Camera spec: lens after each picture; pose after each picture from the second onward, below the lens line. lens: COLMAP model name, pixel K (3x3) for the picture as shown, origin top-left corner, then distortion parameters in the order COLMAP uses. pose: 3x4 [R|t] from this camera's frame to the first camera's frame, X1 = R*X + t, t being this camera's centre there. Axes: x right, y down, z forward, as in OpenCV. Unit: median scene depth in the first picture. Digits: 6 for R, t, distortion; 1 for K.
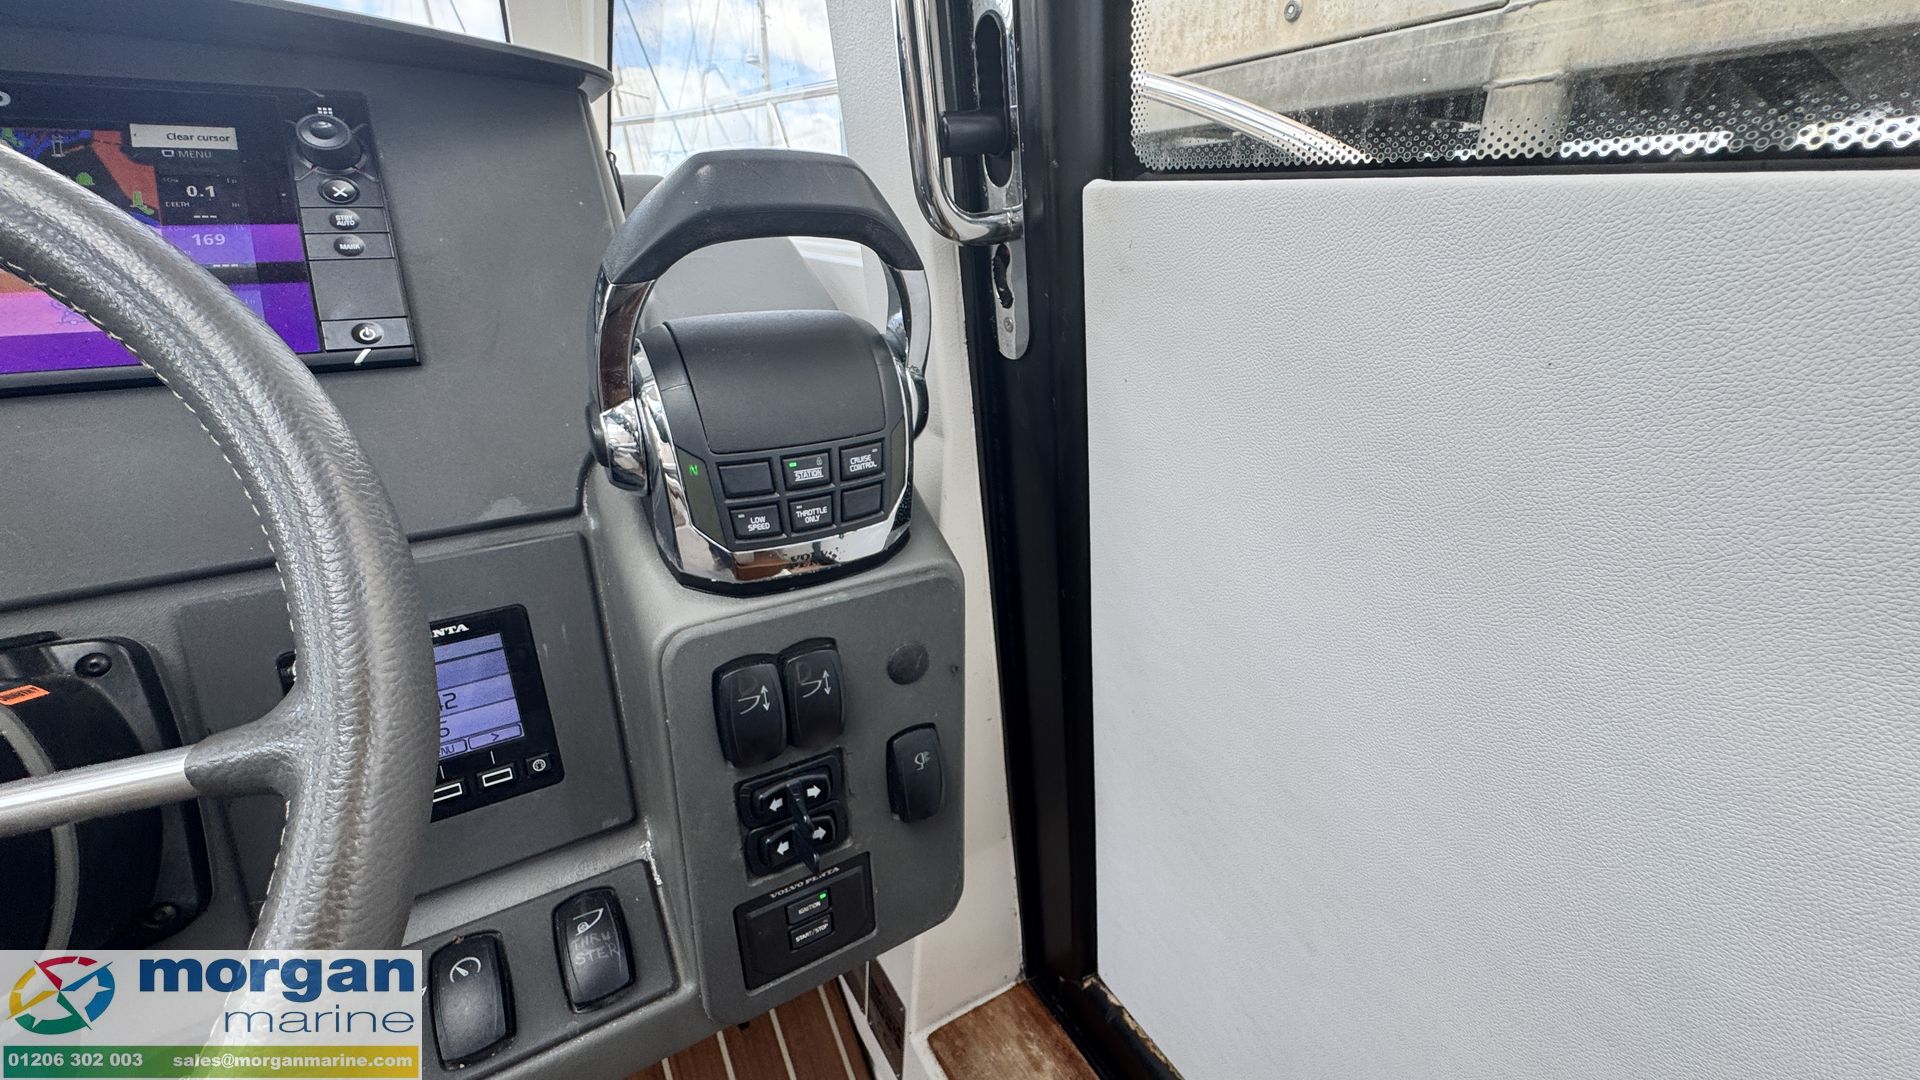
lens RADIAL K [[767.6, 0, 959.4], [0, 767.6, 538.2], [0, 0, 1]] dist [-0.004488, 0.000516]
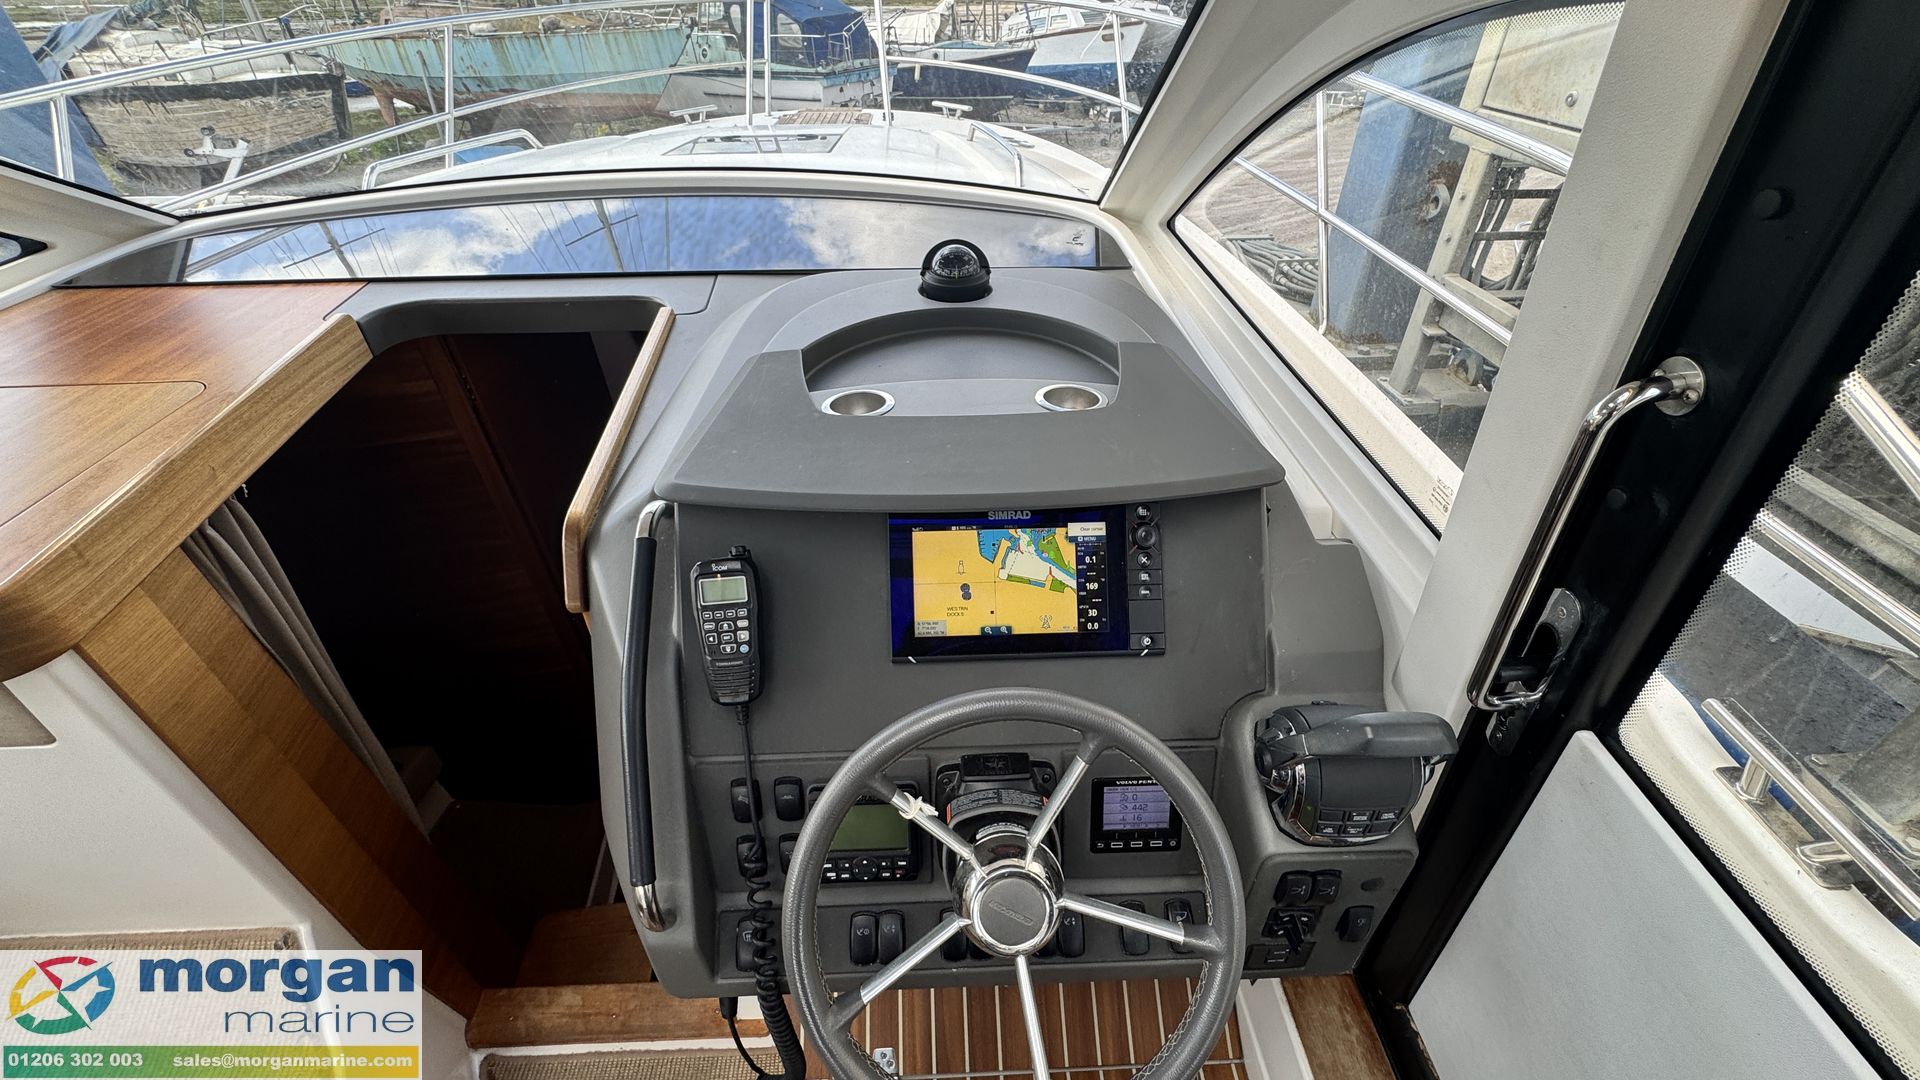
lens RADIAL K [[764.4, 0, 956.4], [0, 764.4, 537.6], [0, 0, 1]] dist [-0.002127, -0.000289]
pose [[0.874470, 0.288651, -0.389849, -0.485549], [-0.176420, 0.937896, 0.298707, -1.046611], [0.451860, -0.192433, 0.871087, -0.991029]]
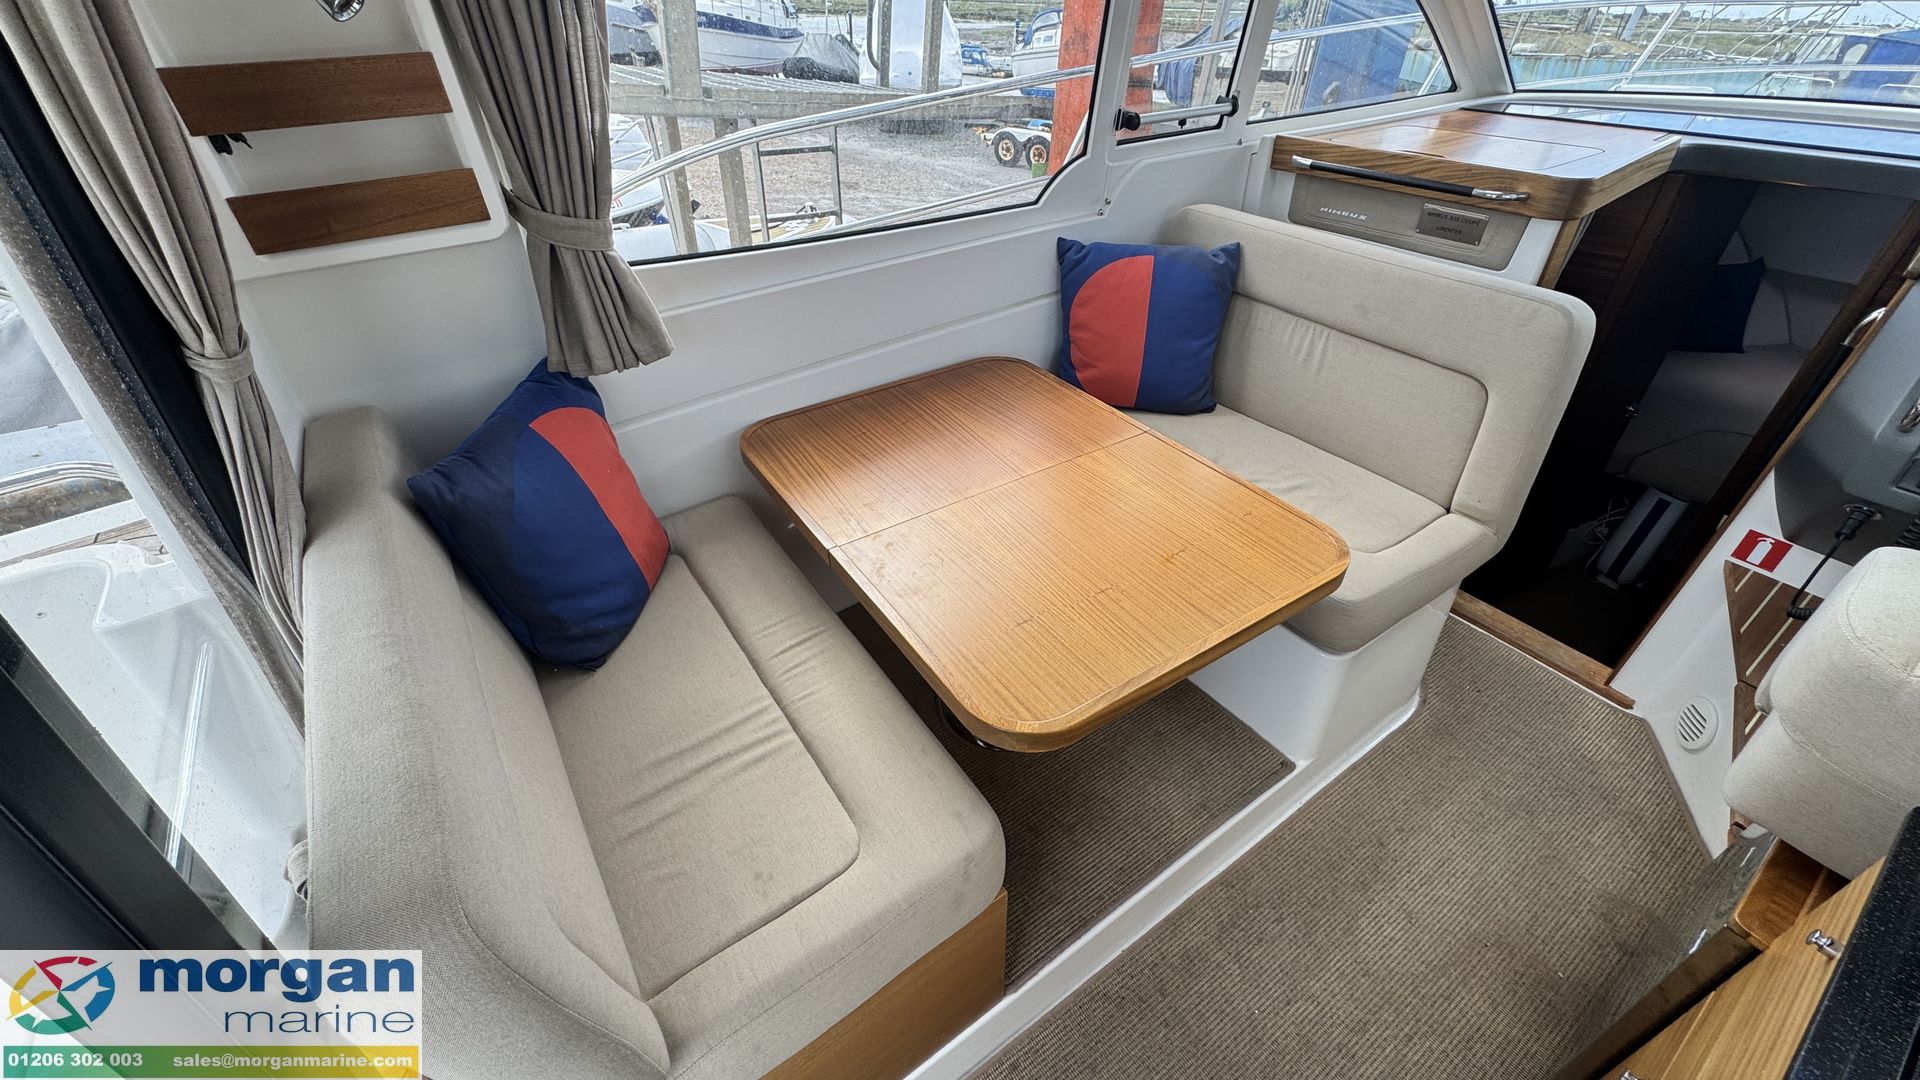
lens RADIAL K [[765.9, 0, 959.9], [0, 765.9, 537.6], [0, 0, 1]] dist [-0.005494, 0.000935]
pose [[0.073889, 0.582396, -0.809540, 1.040283], [-0.384446, 0.765651, 0.515732, 0.861788], [0.920186, 0.273117, 0.280473, -4.412623]]
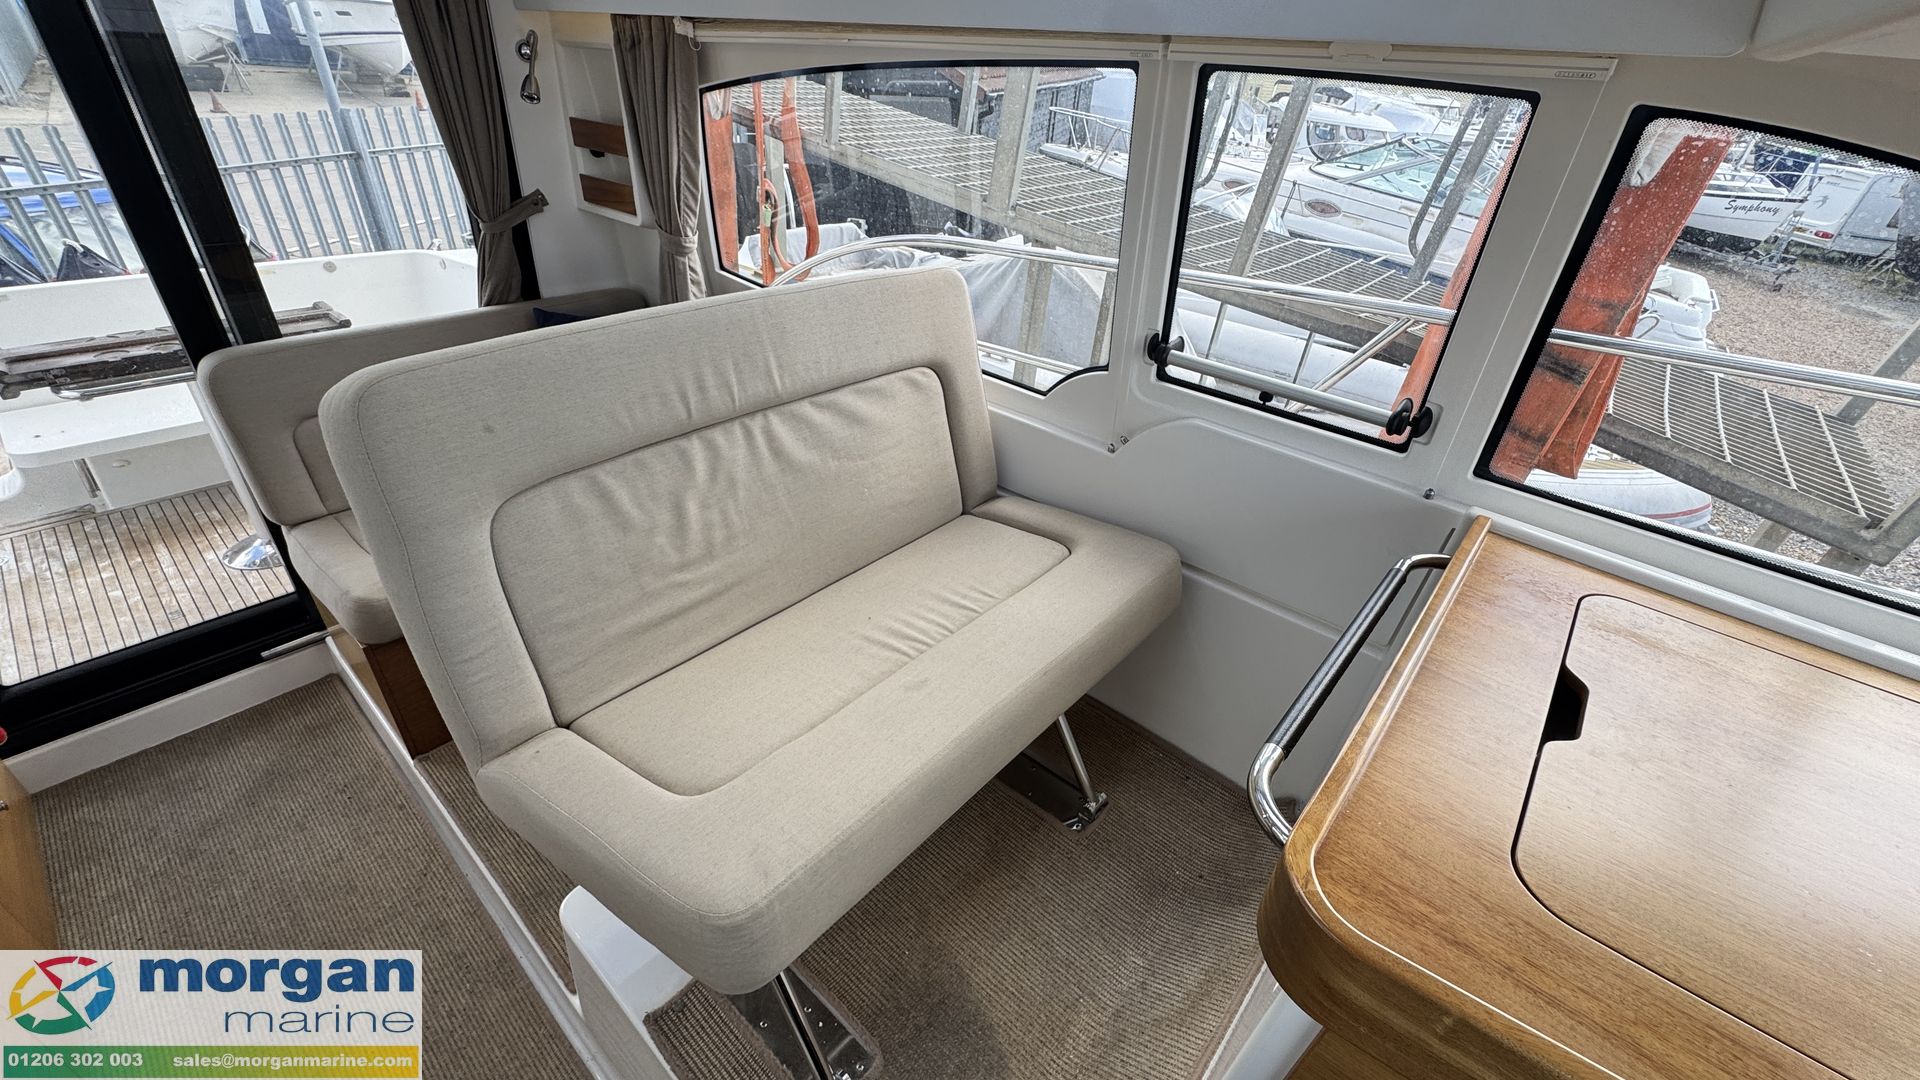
lens RADIAL K [[767.6, 0, 959.4], [0, 767.6, 538.2], [0, 0, 1]] dist [-0.004488, 0.000516]
pose [[-0.948505, 0.102491, -0.299722, -2.494071], [-0.189108, 0.575864, 0.795373, -1.218945], [0.254118, 0.811096, -0.526828, -0.411304]]
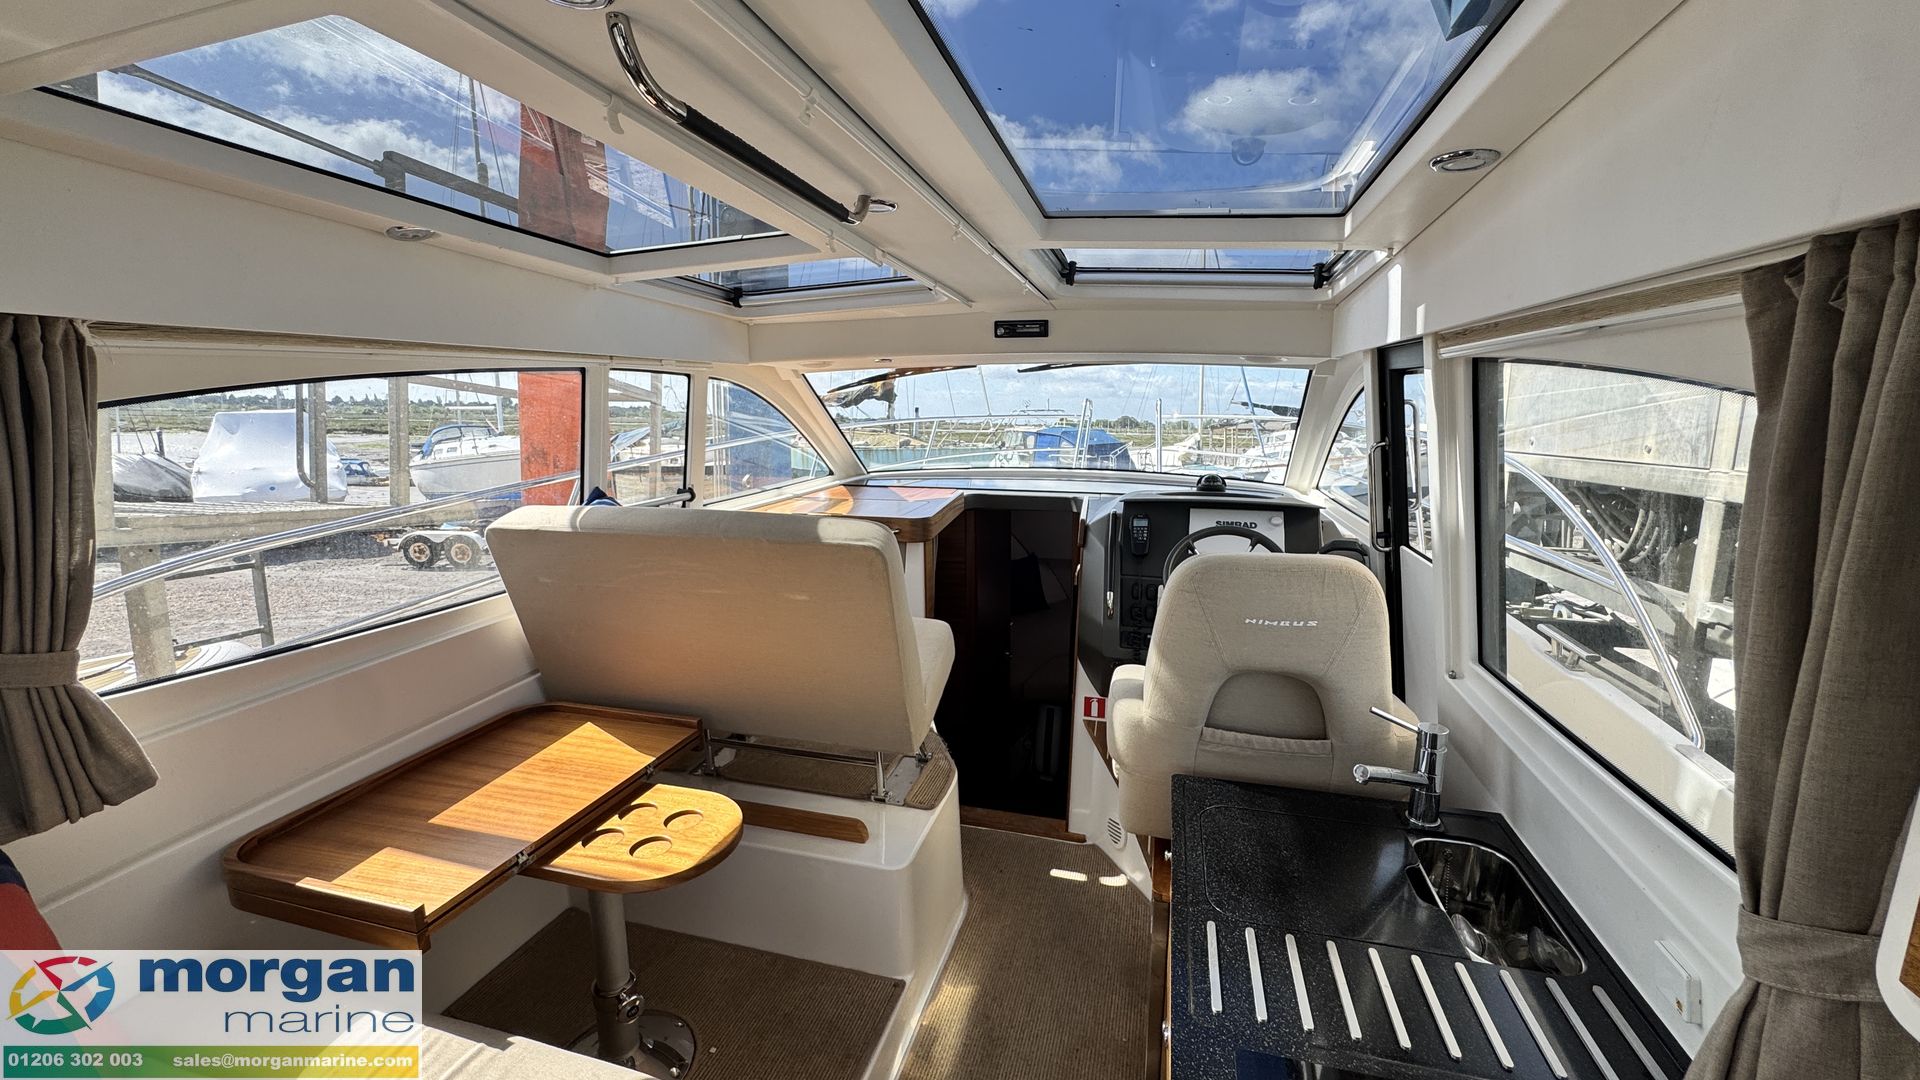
lens RADIAL K [[765.9, 0, 959.9], [0, 765.9, 537.6], [0, 0, 1]] dist [-0.005494, 0.000935]
pose [[0.690888, 0.122502, -0.712508, 1.891518], [-0.280499, 0.953758, -0.108007, 1.021832], [0.666329, 0.274478, 0.693301, -5.126884]]
